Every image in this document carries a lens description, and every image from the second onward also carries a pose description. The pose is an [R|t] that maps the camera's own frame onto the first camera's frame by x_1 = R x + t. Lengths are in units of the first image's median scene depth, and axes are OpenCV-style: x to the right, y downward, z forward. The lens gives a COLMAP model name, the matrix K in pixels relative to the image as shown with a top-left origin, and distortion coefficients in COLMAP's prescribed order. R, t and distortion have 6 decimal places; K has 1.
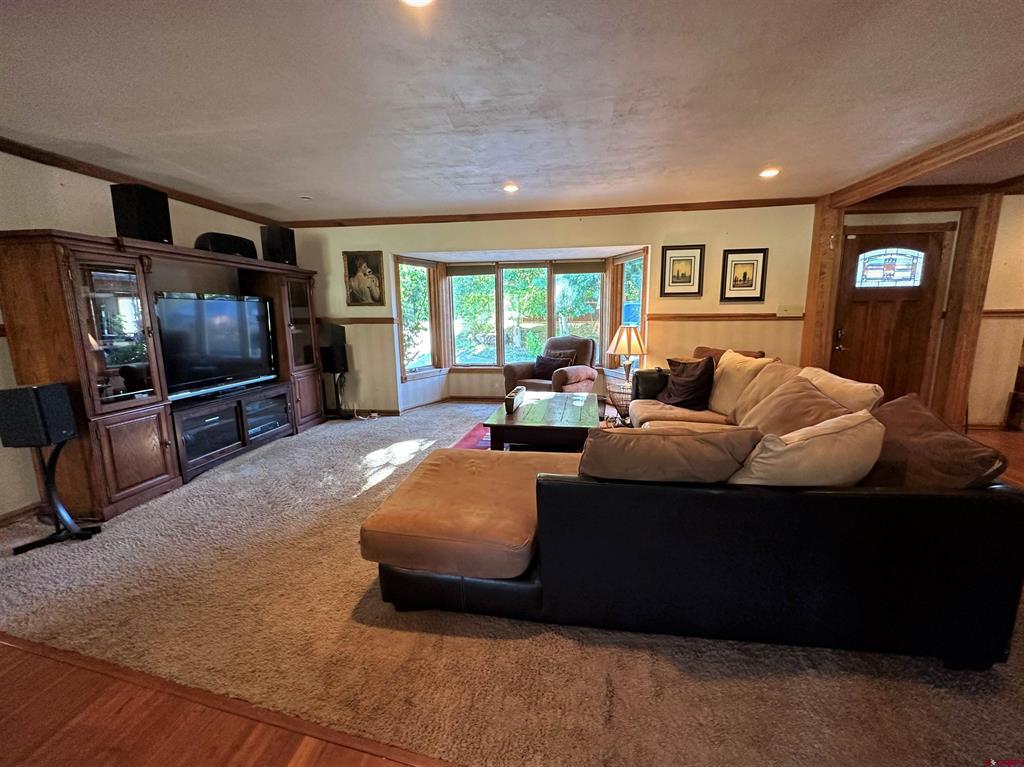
lens RADIAL K [[419.0, 0, 512.0], [0, 419.0, 383.5], [0, 0, 1]] dist [0.004382, 0.000431]
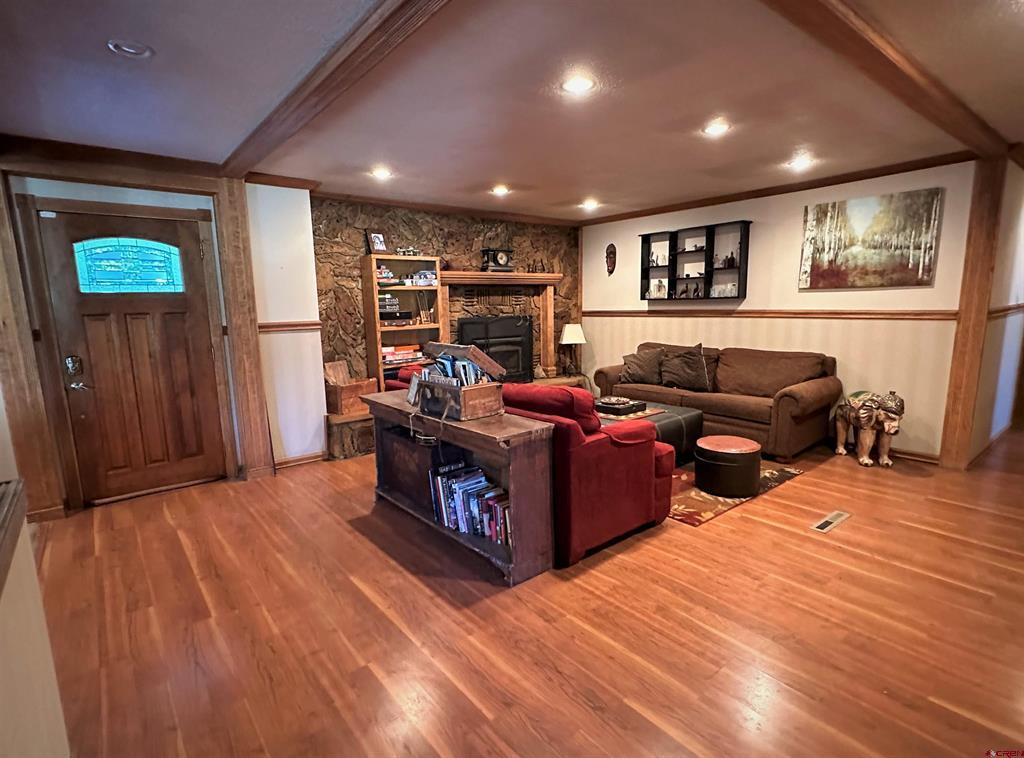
lens RADIAL K [[519.4, 0, 513.4], [0, 519.4, 390.4], [0, 0, 1]] dist [-0.024798, 0.000371]
pose [[0.687120, -0.121672, 0.716283, 0.679316], [0.133050, 0.990278, 0.040582, -0.021451], [-0.714257, 0.067417, 0.696629, -0.022367]]
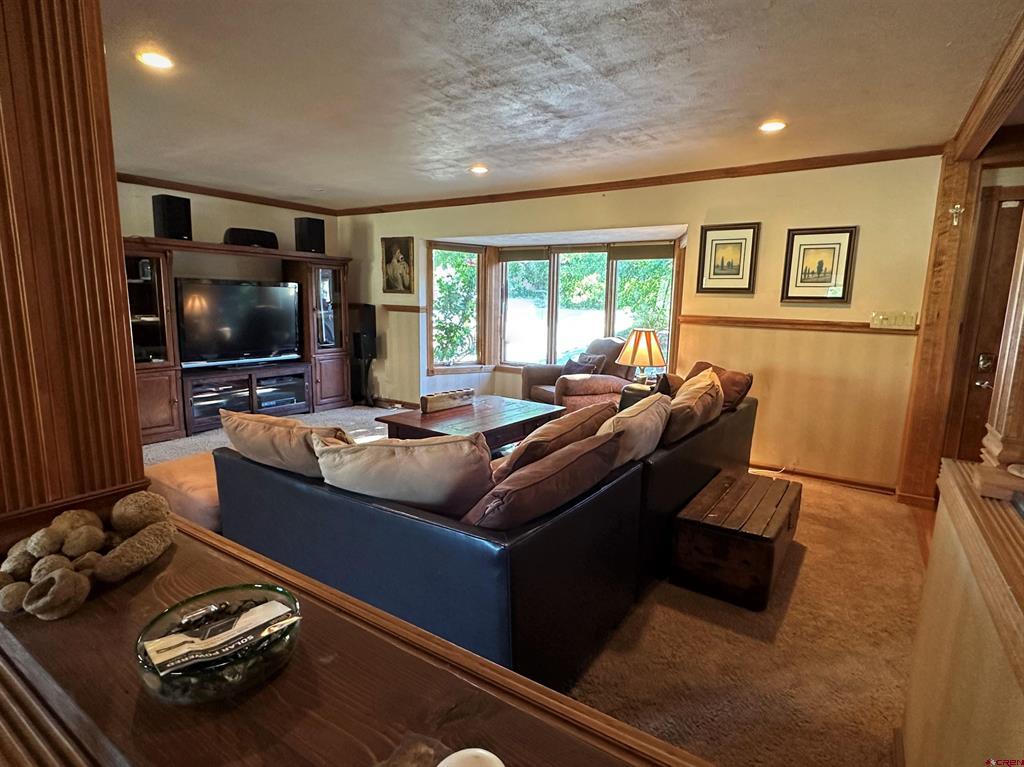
lens RADIAL K [[530.6, 0, 512.0], [0, 530.6, 383.5], [0, 0, 1]] dist [0.002356, 0.000618]
pose [[0.899115, 0.101851, -0.425699, 0.493940], [-0.106888, 0.994197, 0.012109, -0.022396], [0.424462, 0.034615, 0.904784, 0.005651]]
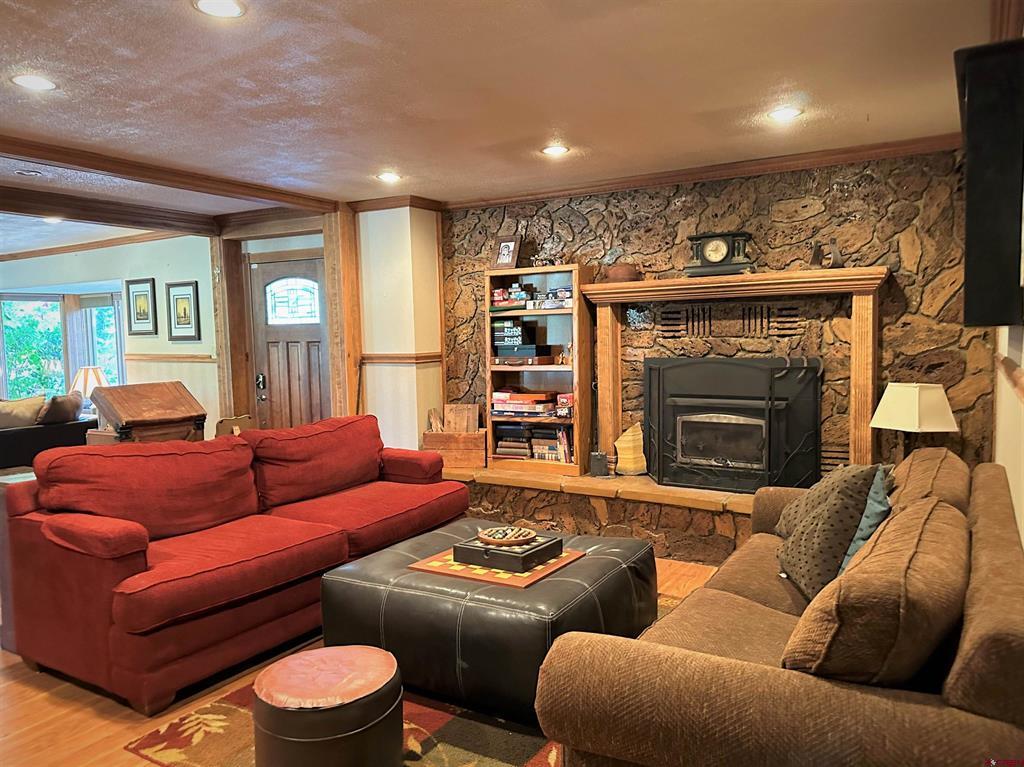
lens RADIAL K [[745.3, 0, 512.0], [0, 745.3, 383.5], [0, 0, 1]] dist [0.045153, -0.008522]
pose [[0.910998, 0.024030, -0.411709, 1.834167], [-0.064517, 0.994314, -0.084723, -0.019880], [0.407332, 0.103744, 0.907369, -0.127824]]
